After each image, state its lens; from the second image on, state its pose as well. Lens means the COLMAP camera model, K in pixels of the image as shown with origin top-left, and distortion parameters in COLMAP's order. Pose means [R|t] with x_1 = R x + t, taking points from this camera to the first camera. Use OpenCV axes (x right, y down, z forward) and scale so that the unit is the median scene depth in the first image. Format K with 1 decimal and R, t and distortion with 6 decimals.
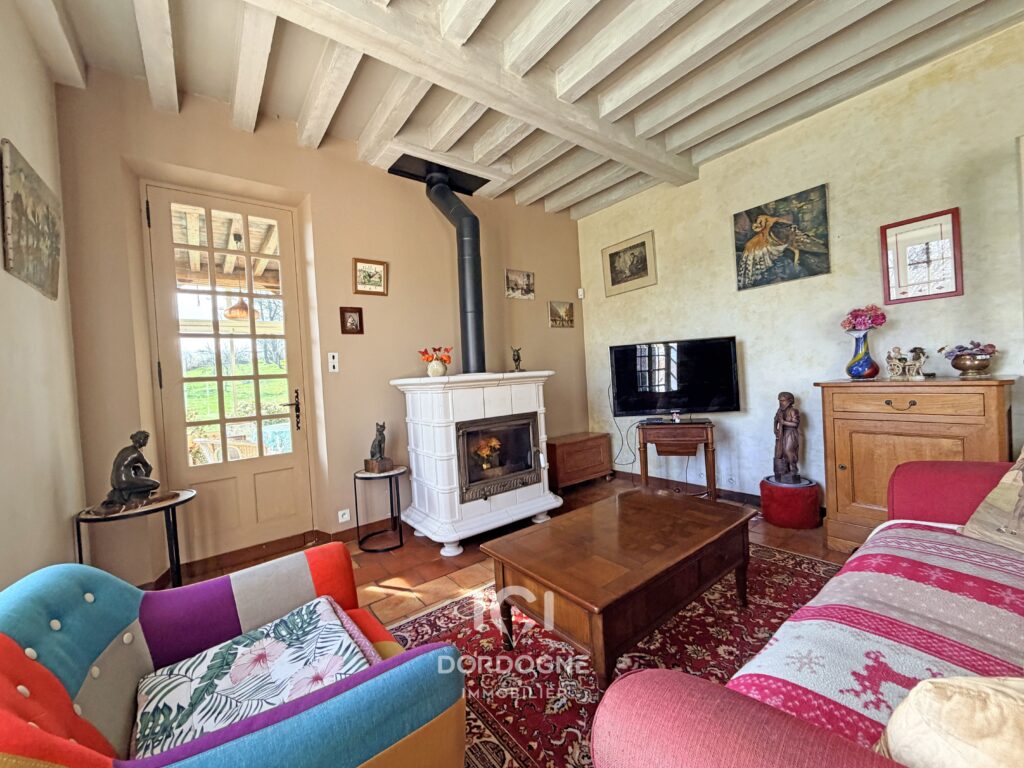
lens RADIAL K [[405.7, 0, 512.6], [0, 405.7, 382.2], [0, 0, 1]] dist [-0.000357, -0.000015]
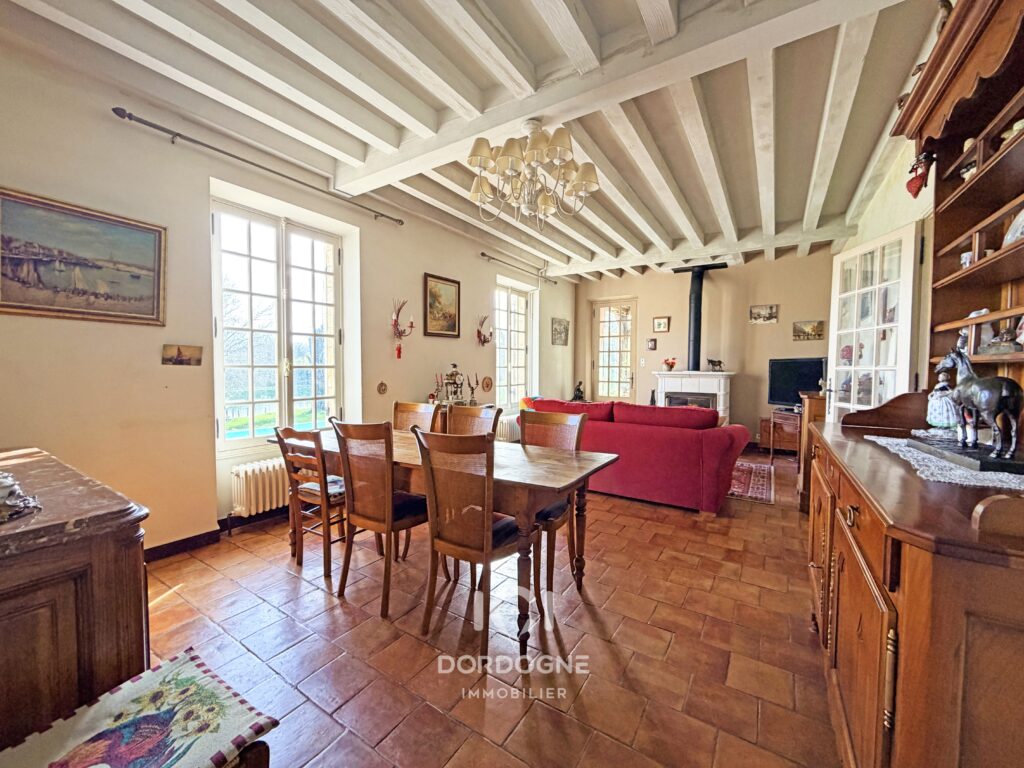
lens RADIAL K [[405.7, 0, 511.7], [0, 405.7, 383.8], [0, 0, 1]] dist [-0.000357, -0.000015]
pose [[0.332950, 0.101423, -0.937474, 1.186323], [-0.039241, 0.994828, 0.093692, -0.087727], [0.942127, 0.005593, 0.335208, -0.414388]]
